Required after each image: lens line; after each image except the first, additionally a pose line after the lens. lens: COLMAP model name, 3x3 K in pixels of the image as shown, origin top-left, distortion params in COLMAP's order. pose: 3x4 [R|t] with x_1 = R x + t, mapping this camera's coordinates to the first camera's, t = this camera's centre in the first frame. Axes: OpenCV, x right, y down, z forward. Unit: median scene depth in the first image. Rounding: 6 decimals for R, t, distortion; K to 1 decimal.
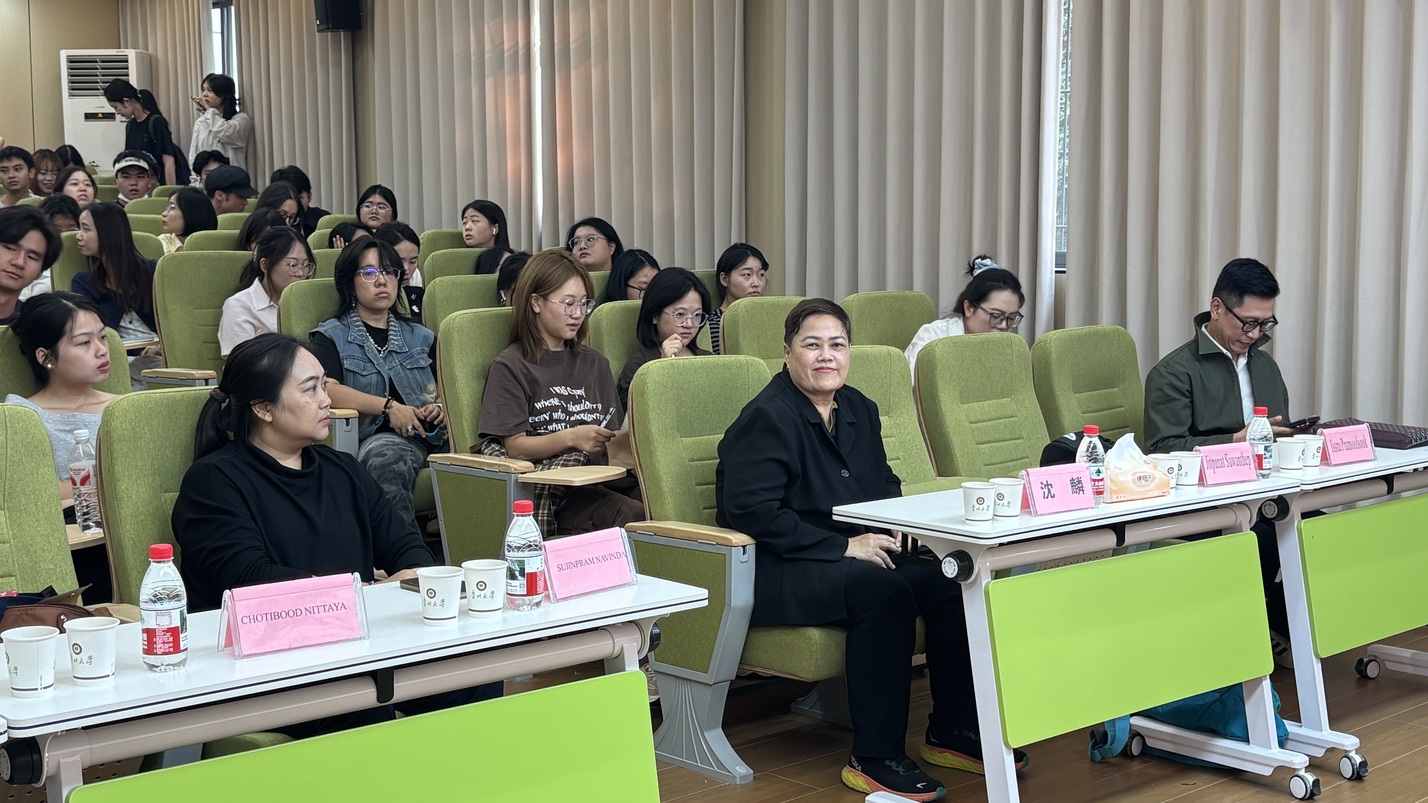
lens RADIAL K [[1852.4, 0, 714.0], [0, 1852.4, 401.5], [0, 0, 1]] dist [0.019043, -0.012180]
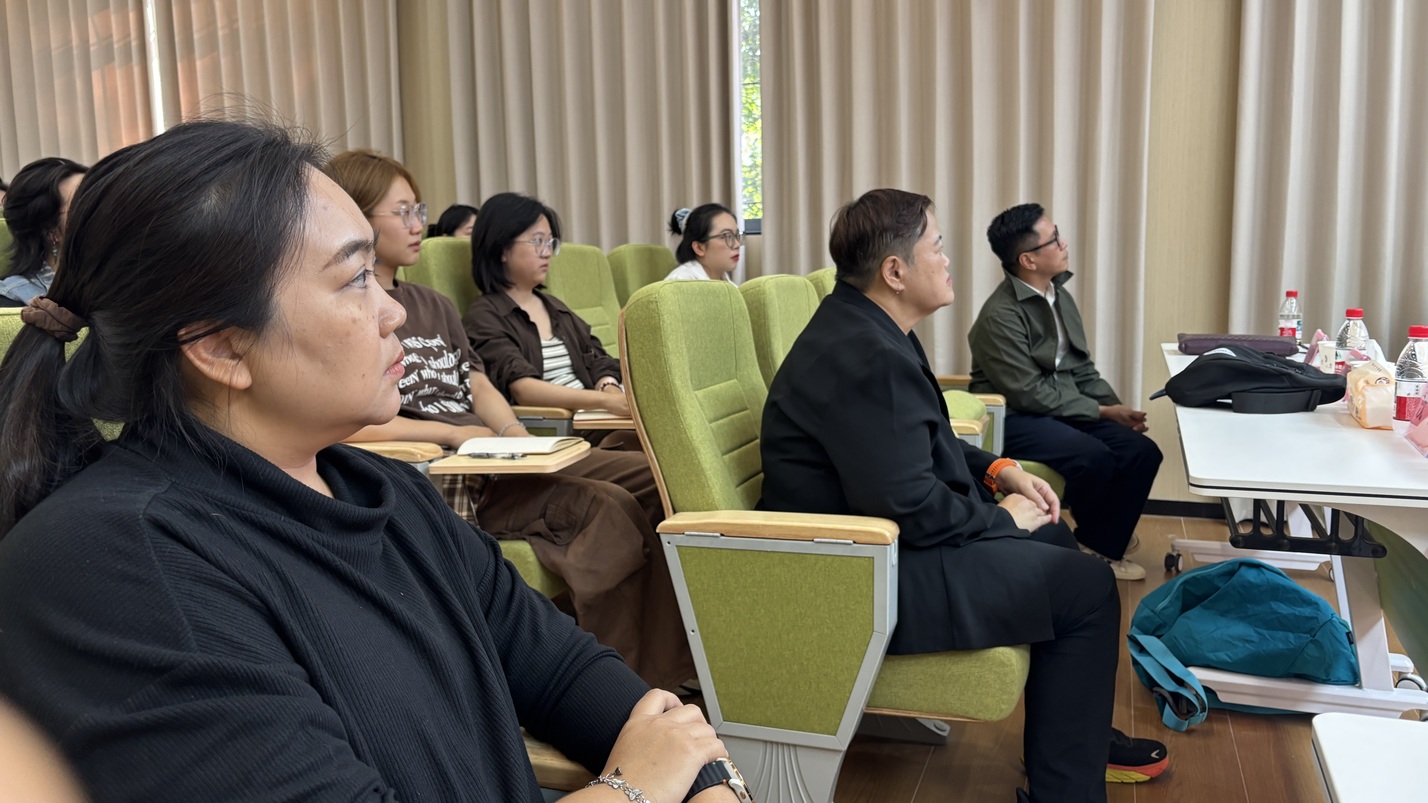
lens RADIAL K [[1109.5, 0, 714.0], [0, 1109.5, 401.5], [0, 0, 1]] dist [-0.051929, 0.001378]
pose [[0.890021, -0.069921, 0.450527, -0.168156], [0.059458, 0.997532, 0.037356, 0.007460], [-0.452027, -0.006461, 0.891981, 0.526286]]
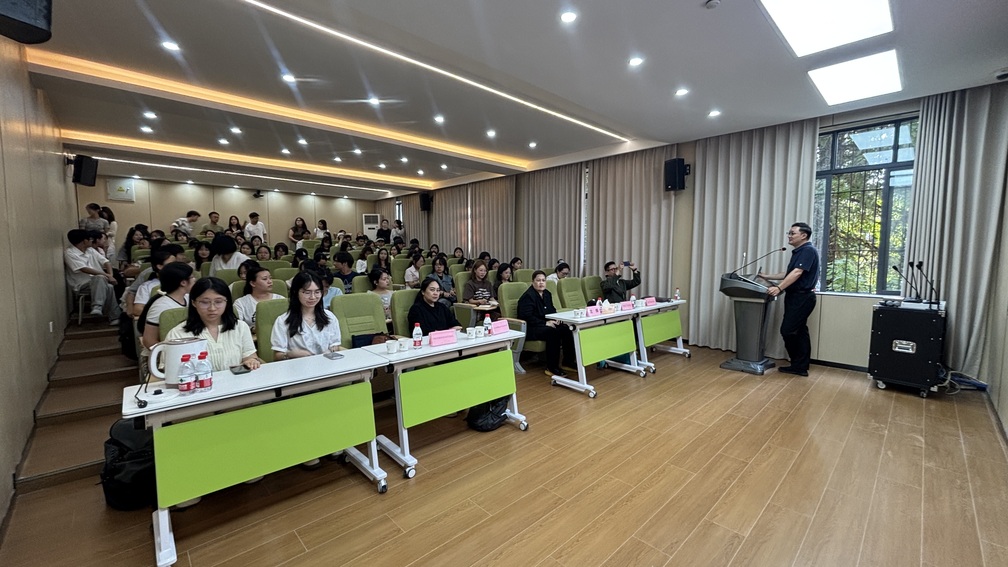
lens RADIAL K [[407.6, 0, 504.0], [0, 407.6, 283.5], [0, 0, 1]] dist [-0.000835, -0.000318]
pose [[0.999873, 0.003788, 0.015468, -0.050378], [-0.003522, 0.999846, -0.017185, -0.004408], [-0.015531, 0.017128, 0.999733, -0.031879]]
